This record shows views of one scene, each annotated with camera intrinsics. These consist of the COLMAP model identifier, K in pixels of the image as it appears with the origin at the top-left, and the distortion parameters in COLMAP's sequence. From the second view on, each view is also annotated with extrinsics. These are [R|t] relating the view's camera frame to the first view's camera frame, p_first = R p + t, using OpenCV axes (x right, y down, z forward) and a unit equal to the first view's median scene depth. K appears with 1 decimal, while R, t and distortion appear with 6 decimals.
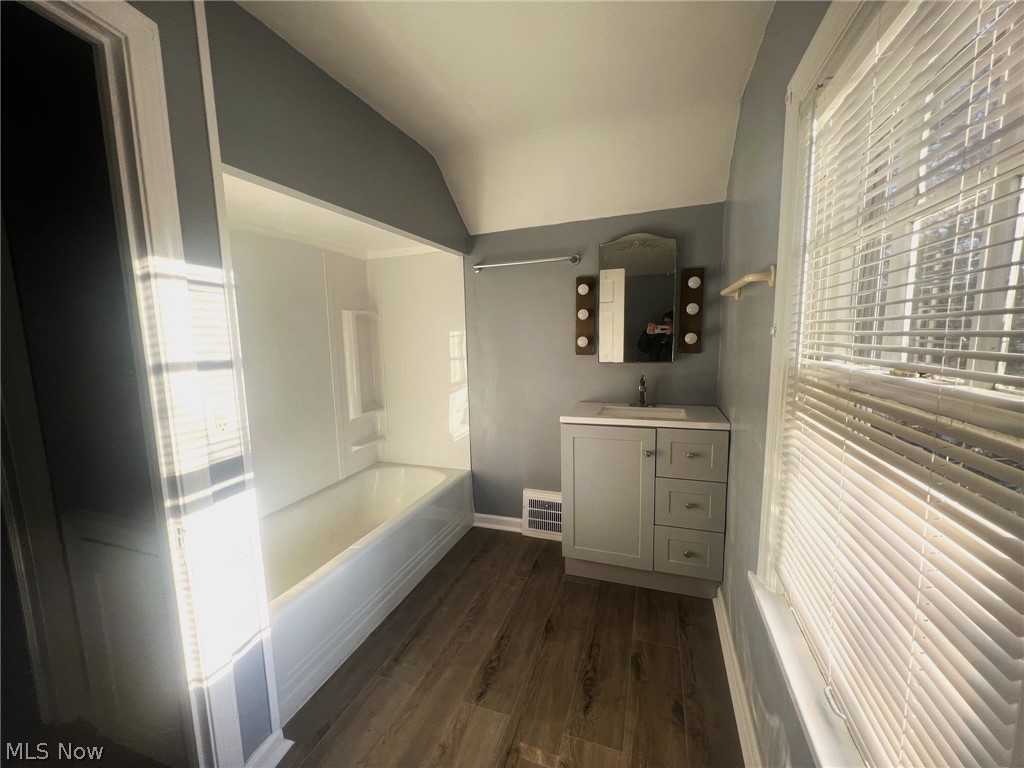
lens RADIAL K [[407.4, 0, 510.7], [0, 407.4, 385.3], [0, 0, 1]] dist [-0.002091, -0.000707]
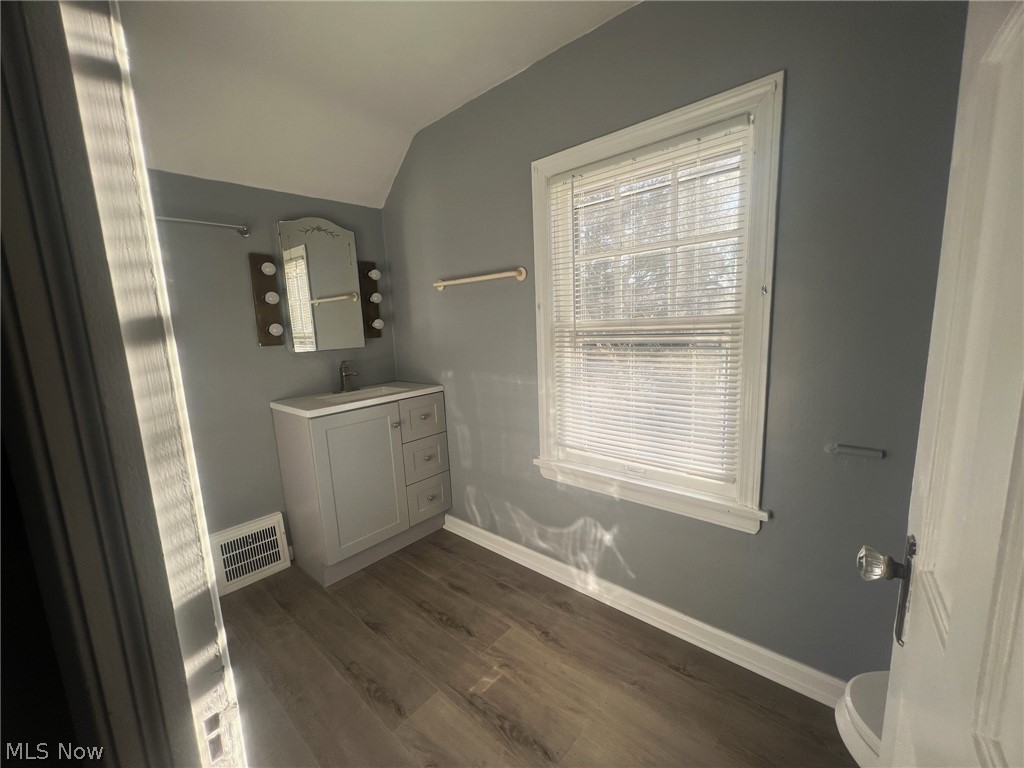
lens RADIAL K [[407.4, 0, 510.7], [0, 407.4, 385.3], [0, 0, 1]] dist [-0.002091, -0.000707]
pose [[0.365663, -0.132757, 0.921231, -0.574943], [0.150257, 0.985212, 0.082336, 0.017440], [-0.918539, 0.108315, 0.380204, 0.290816]]
